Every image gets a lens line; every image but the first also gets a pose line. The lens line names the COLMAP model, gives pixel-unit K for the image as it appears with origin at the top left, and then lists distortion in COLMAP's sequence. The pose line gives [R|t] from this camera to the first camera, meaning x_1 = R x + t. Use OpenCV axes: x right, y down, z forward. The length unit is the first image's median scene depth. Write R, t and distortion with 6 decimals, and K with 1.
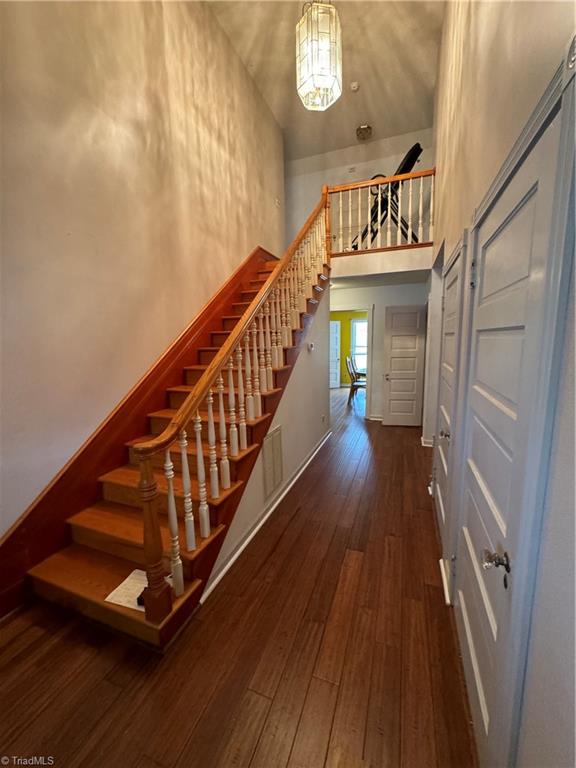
lens RADIAL K [[304.9, 0, 291.1], [0, 304.9, 382.6], [0, 0, 1]] dist [0.001955, 0.000092]
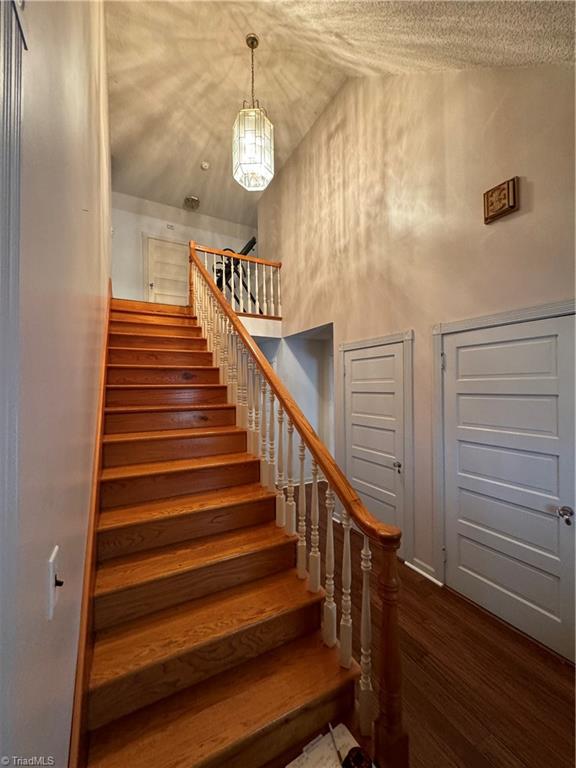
lens RADIAL K [[304.9, 0, 289.2], [0, 304.9, 385.2], [0, 0, 1]] dist [0.001955, 0.000092]
pose [[0.660525, 0.025131, 0.750383, -0.404484], [0.098250, 0.987952, -0.119572, -0.032477], [-0.744348, 0.152706, 0.650098, 0.189338]]
